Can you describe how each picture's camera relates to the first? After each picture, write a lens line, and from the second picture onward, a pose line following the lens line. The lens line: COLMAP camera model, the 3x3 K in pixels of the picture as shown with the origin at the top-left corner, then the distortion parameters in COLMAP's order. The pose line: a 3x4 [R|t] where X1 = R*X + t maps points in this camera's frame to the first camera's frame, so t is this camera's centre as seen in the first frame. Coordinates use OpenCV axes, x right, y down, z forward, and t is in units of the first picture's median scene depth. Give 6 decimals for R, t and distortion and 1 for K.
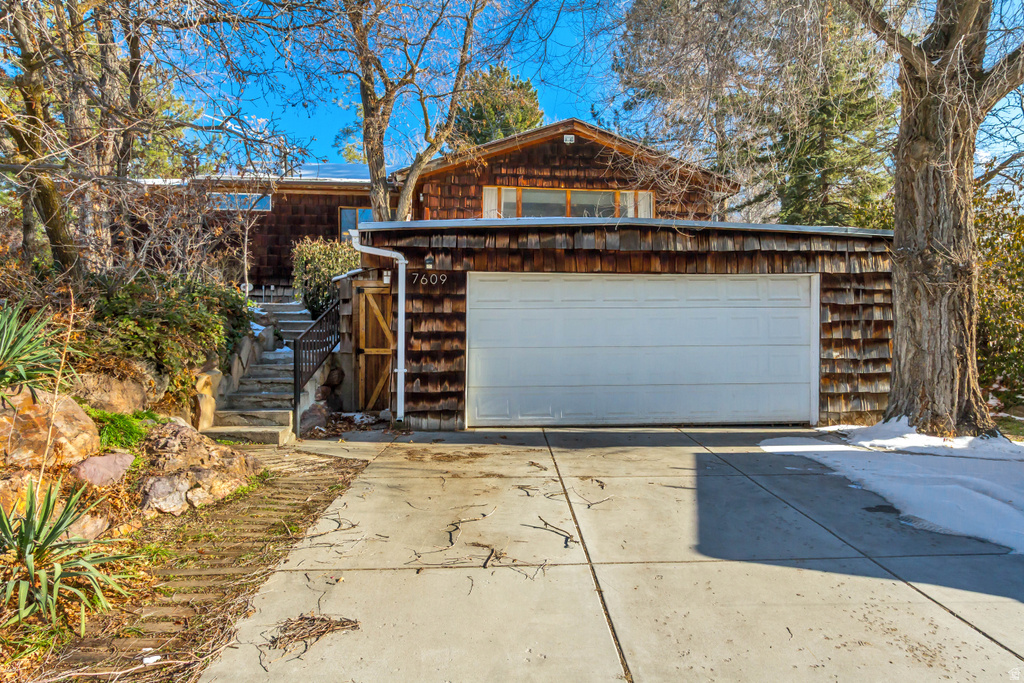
lens RADIAL K [[686.8, 0, 522.5], [0, 686.8, 338.1], [0, 0, 1]] dist [0.013494, -0.006322]
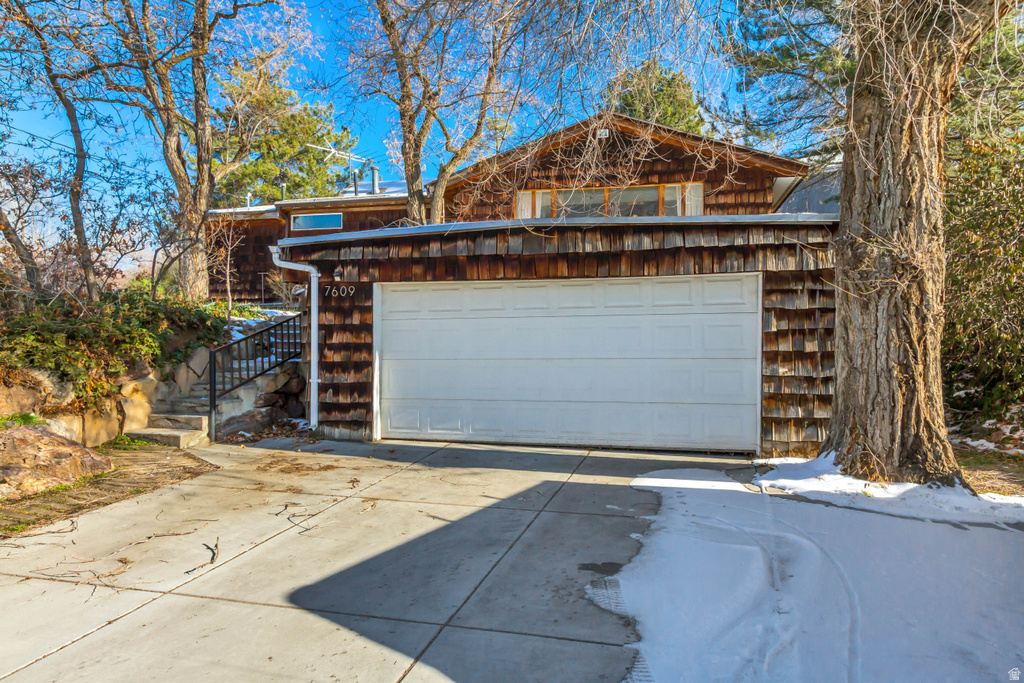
lens RADIAL K [[686.8, 0, 520.6], [0, 686.8, 338.3], [0, 0, 1]] dist [0.013494, -0.006322]
pose [[0.940243, -0.002216, -0.340496, 0.459540], [0.000821, 0.999991, -0.004241, -0.011551], [0.340502, 0.003708, 0.940236, 0.135050]]
